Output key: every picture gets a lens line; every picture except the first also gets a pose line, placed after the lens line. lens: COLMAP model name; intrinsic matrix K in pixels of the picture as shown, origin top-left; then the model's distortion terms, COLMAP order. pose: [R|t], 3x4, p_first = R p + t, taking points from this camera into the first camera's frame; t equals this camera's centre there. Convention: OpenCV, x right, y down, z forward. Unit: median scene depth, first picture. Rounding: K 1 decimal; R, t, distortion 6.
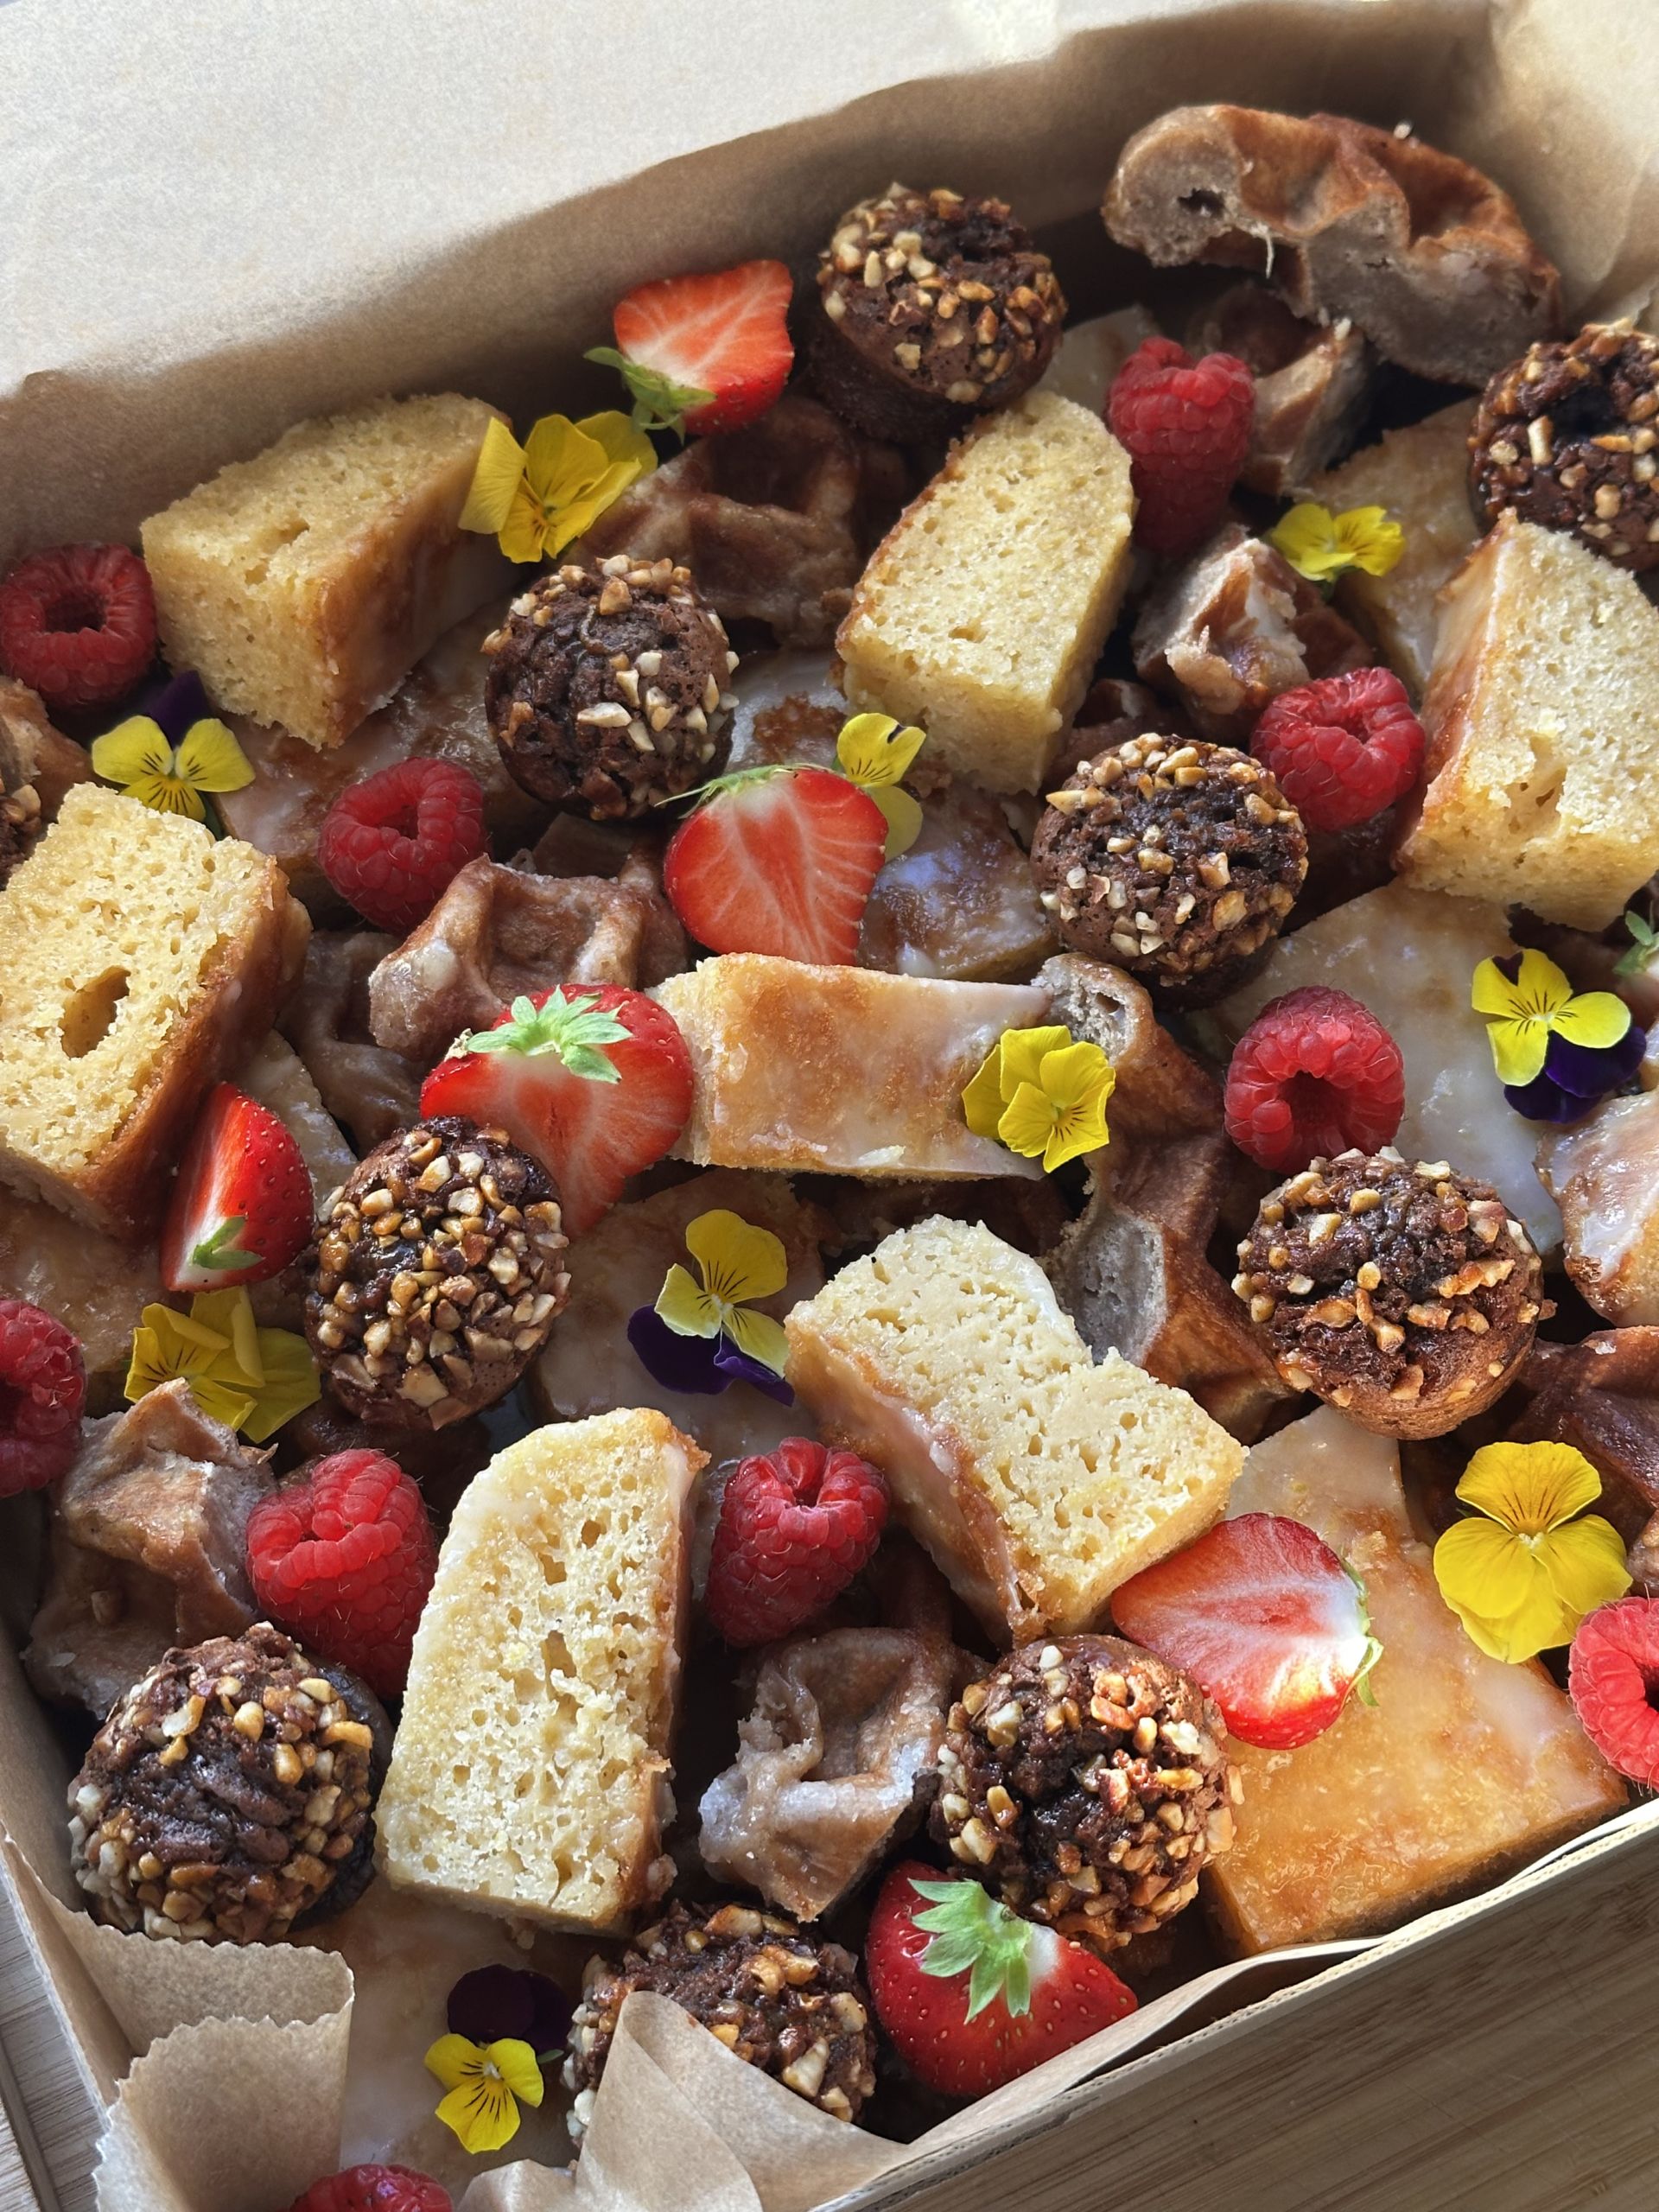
lens RADIAL K [[3075.3, 0, 793.4], [0, 3075.3, 1109.4], [0, 0, 1]] dist [0.091818, 0.022903]
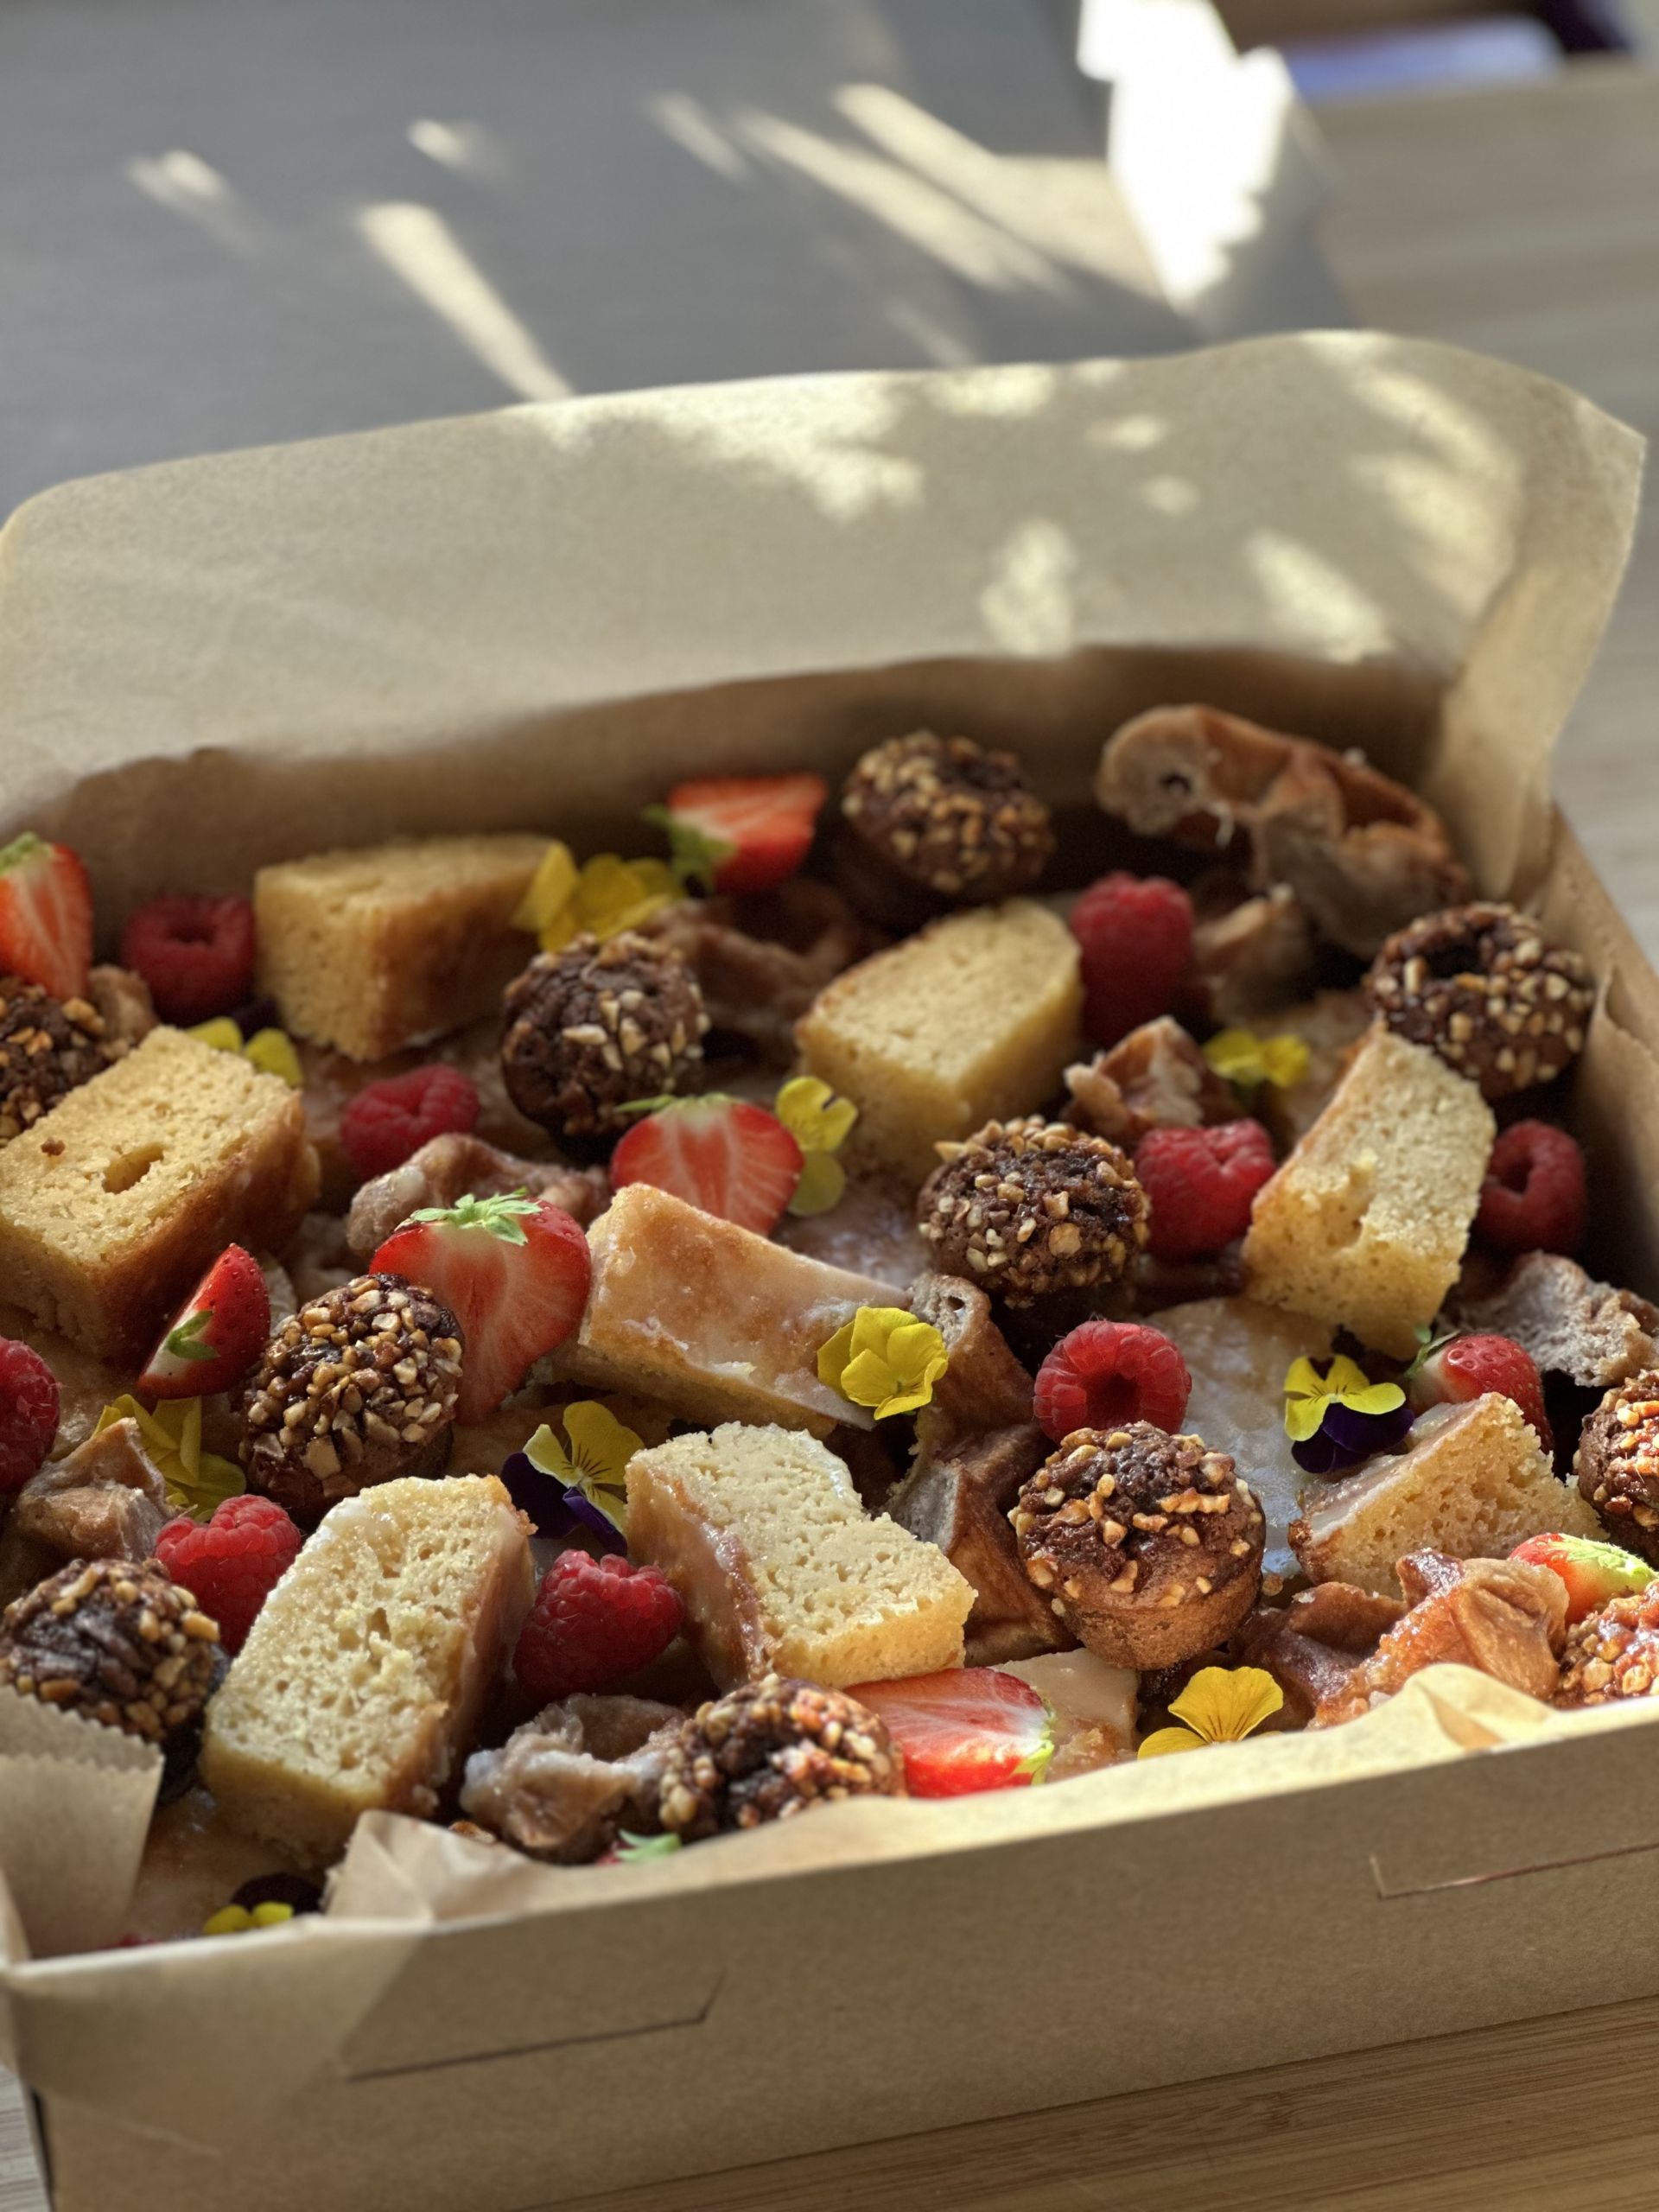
lens RADIAL K [[4971.1, 0, 829.5], [0, 4971.1, 1106.0], [0, 0, 1]] dist [-0.580370, 12.470878]
pose [[0.982391, 0.129127, -0.135036, 0.309846], [-0.172252, 0.905901, -0.386875, 0.657775], [0.072373, 0.403322, 0.912191, -0.791124]]
